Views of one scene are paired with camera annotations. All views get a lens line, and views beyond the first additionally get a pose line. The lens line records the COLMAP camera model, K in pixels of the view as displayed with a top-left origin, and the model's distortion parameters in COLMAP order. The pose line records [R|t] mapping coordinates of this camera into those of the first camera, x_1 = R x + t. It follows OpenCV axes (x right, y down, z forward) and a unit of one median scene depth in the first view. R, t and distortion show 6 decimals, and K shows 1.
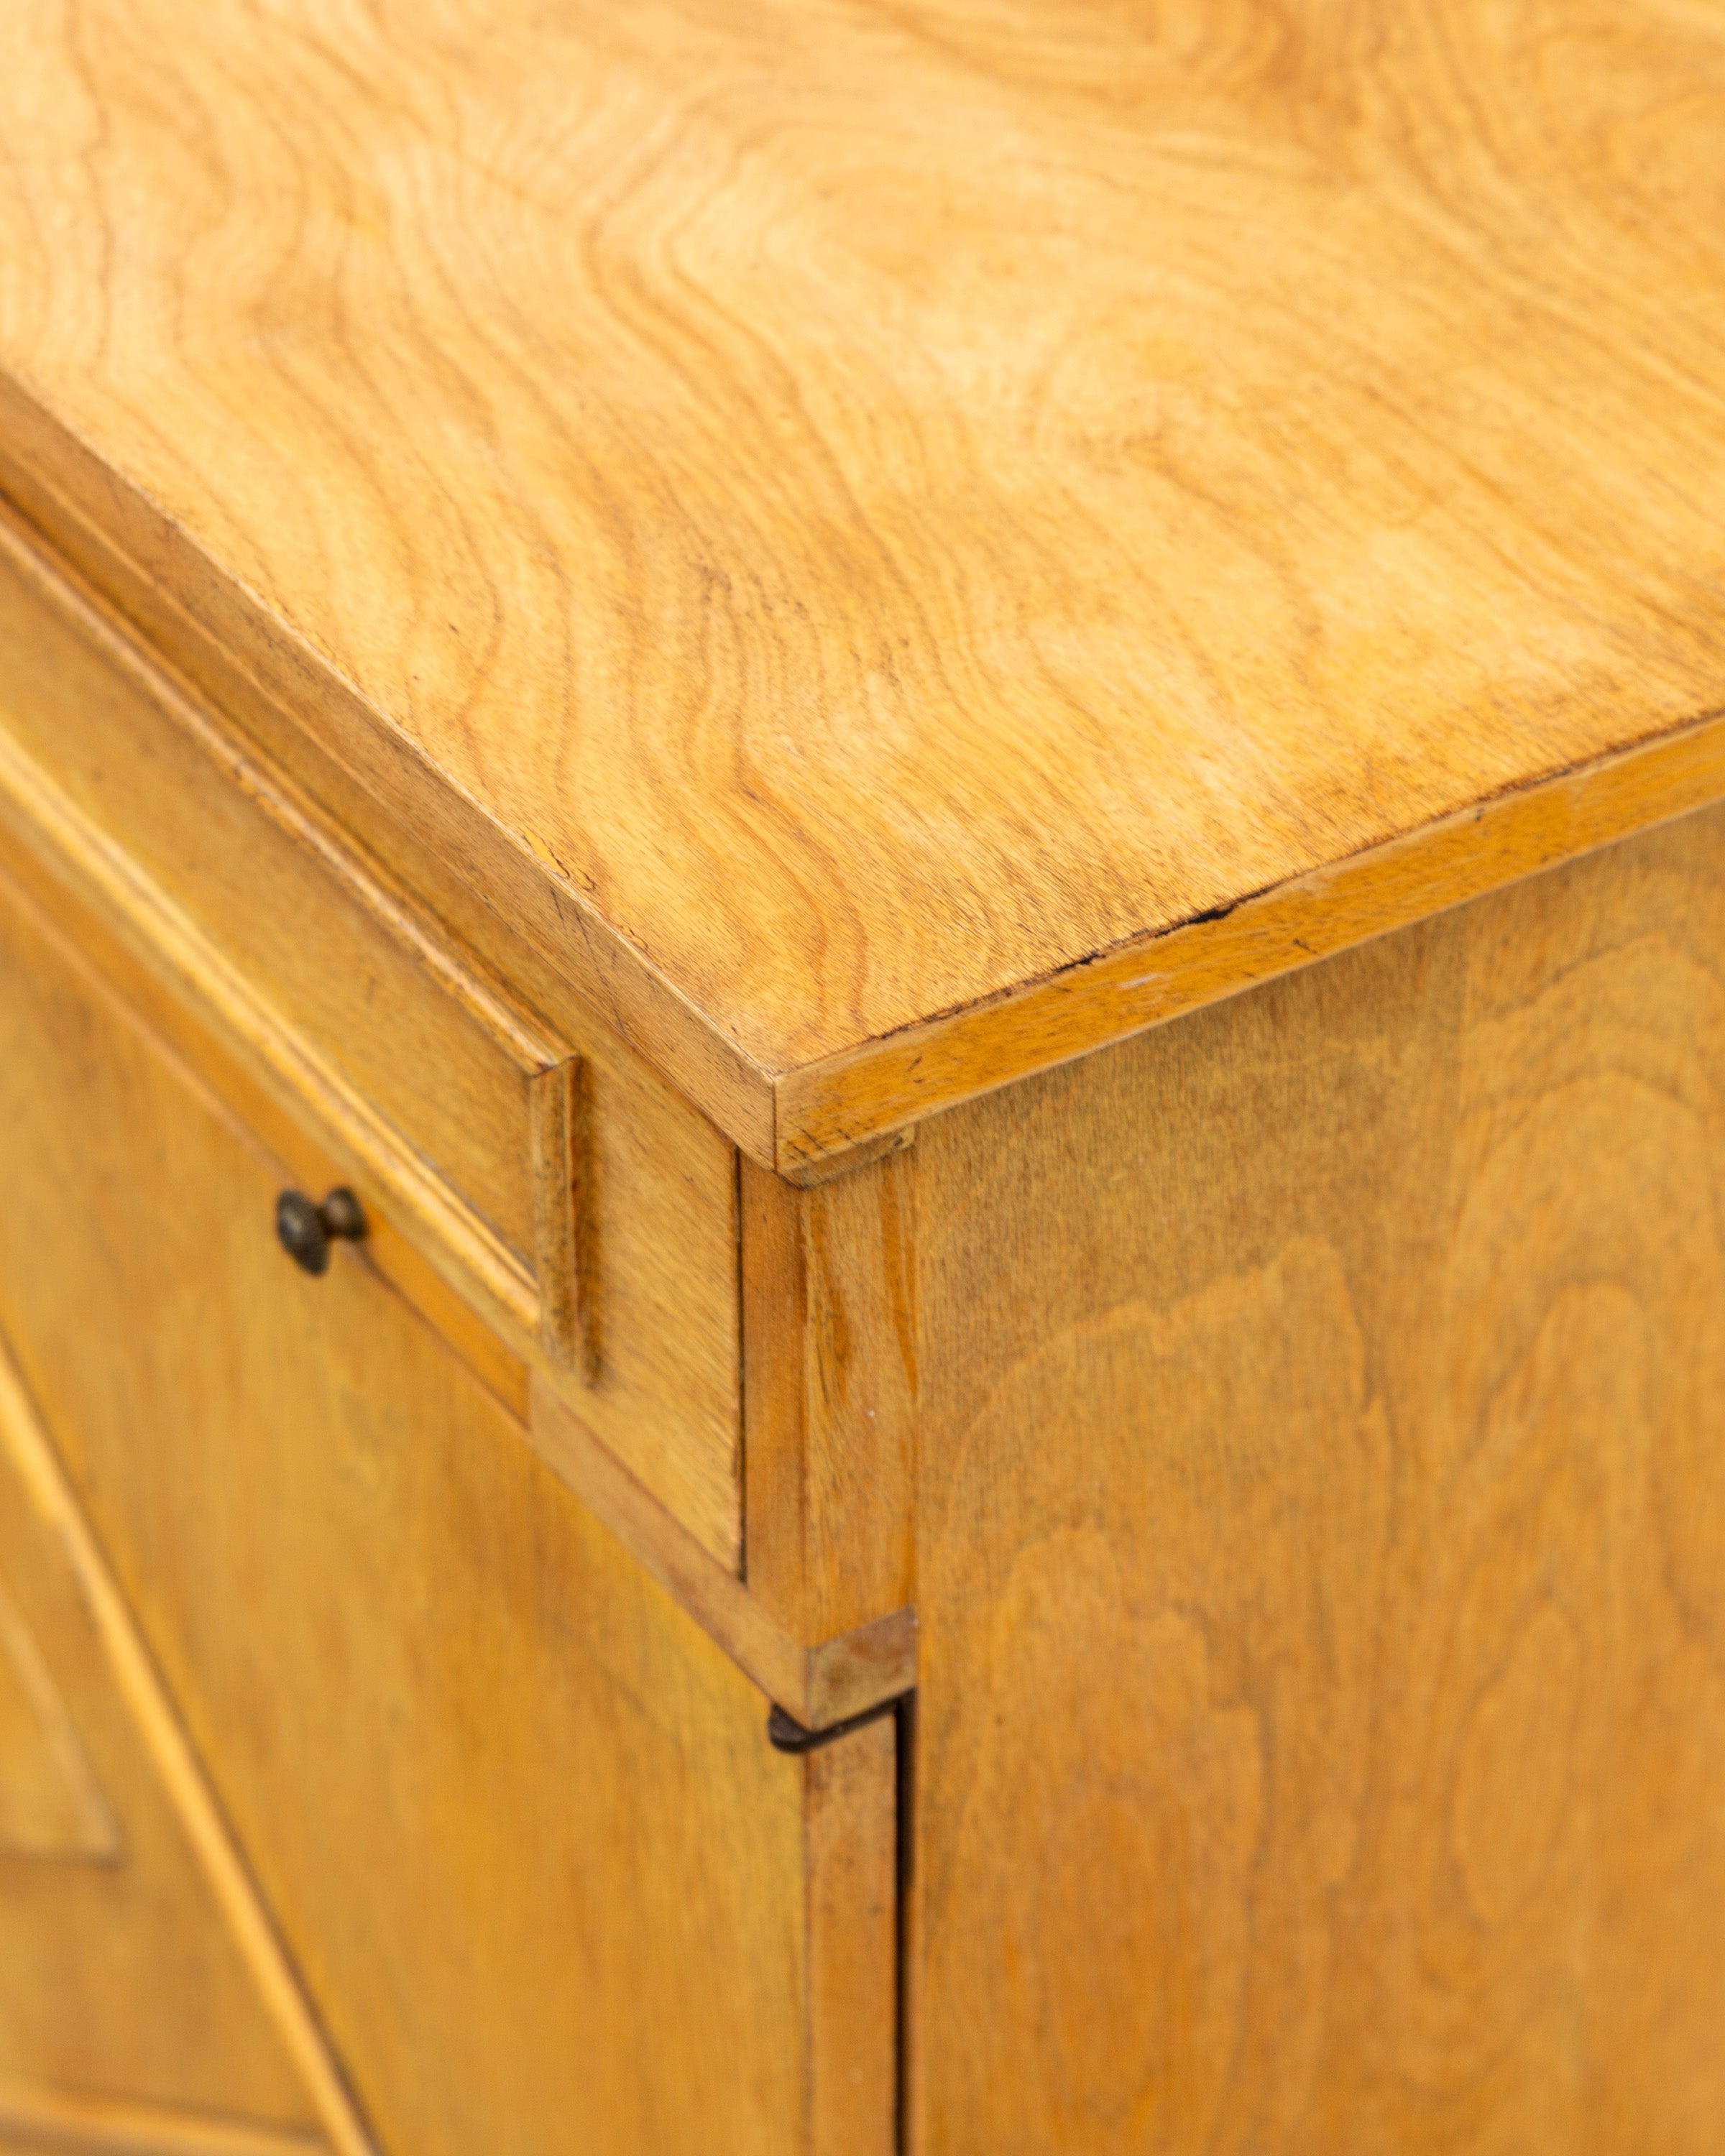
lens RADIAL K [[5842.8, 0, 862.5], [0, 5842.8, 1078.0], [0, 0, 1]] dist [-0.076769, 0.638865]
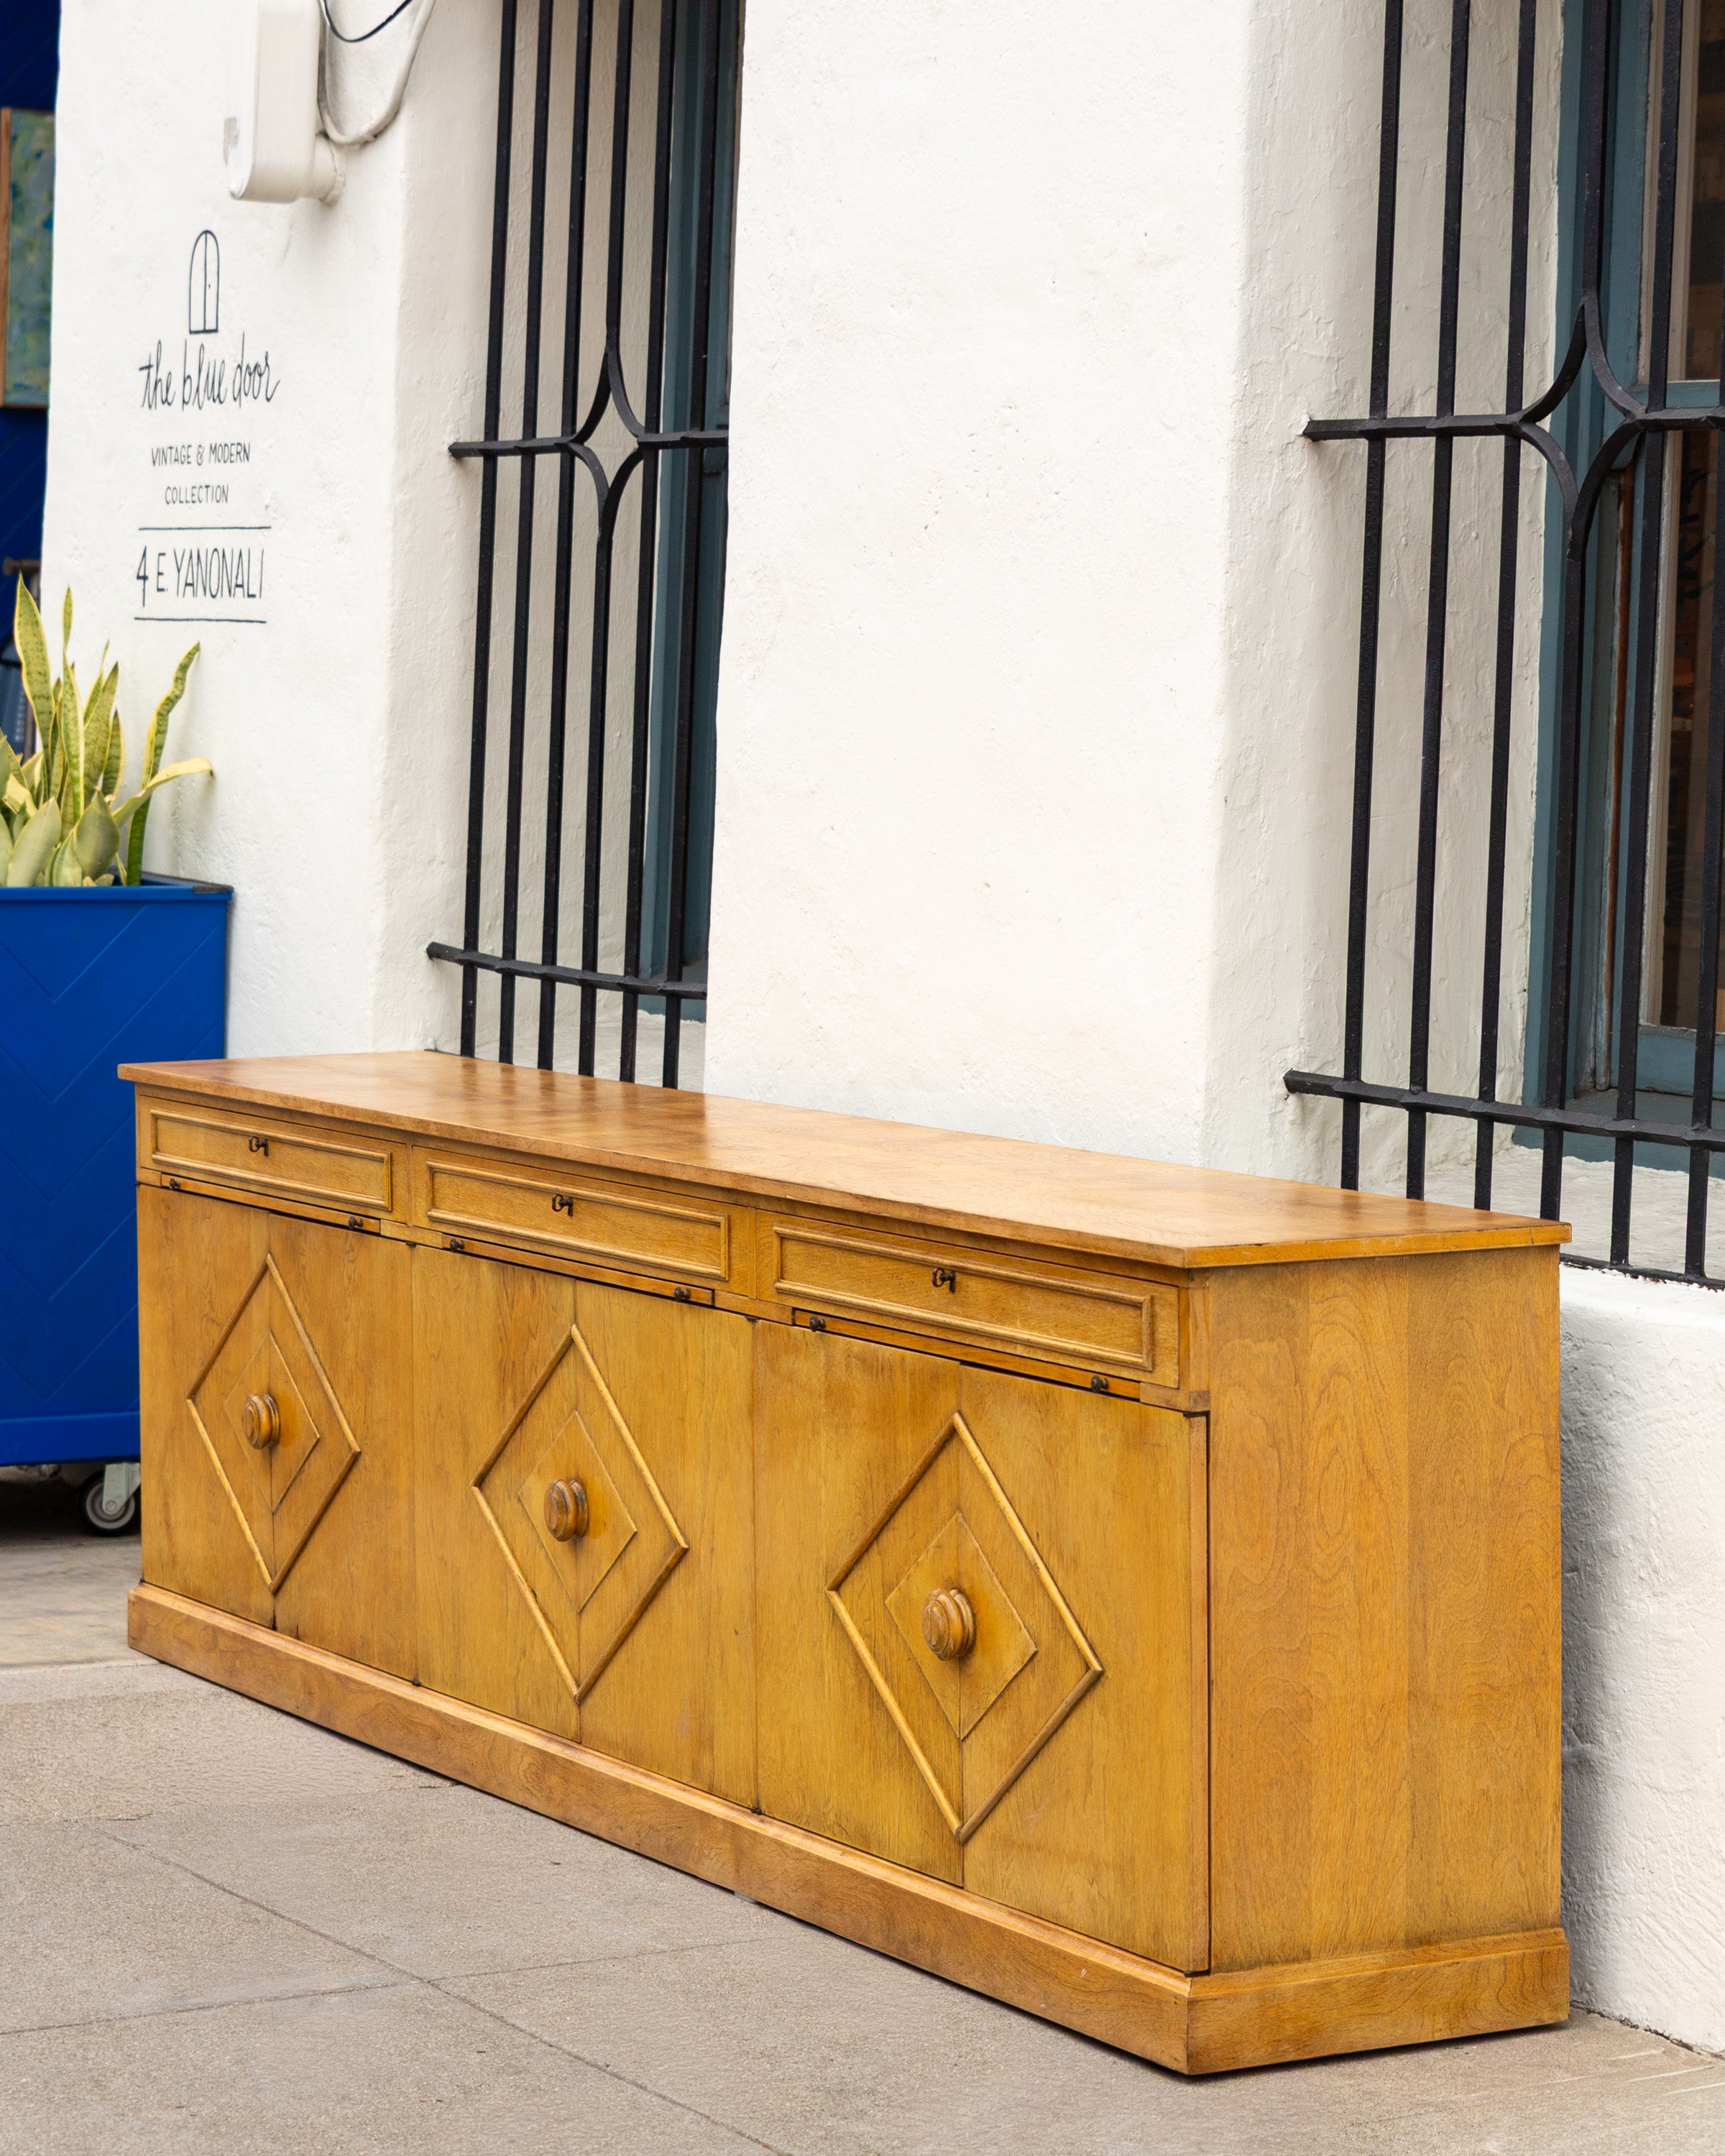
lens RADIAL K [[5842.8, 0, 862.5], [0, 5842.8, 1078.0], [0, 0, 1]] dist [-0.076769, 0.638865]
pose [[0.996627, 0.000219, -0.082070, 0.132418], [-0.044708, 0.840044, -0.540673, 2.789241], [0.068824, 0.542519, 0.837220, -3.739555]]
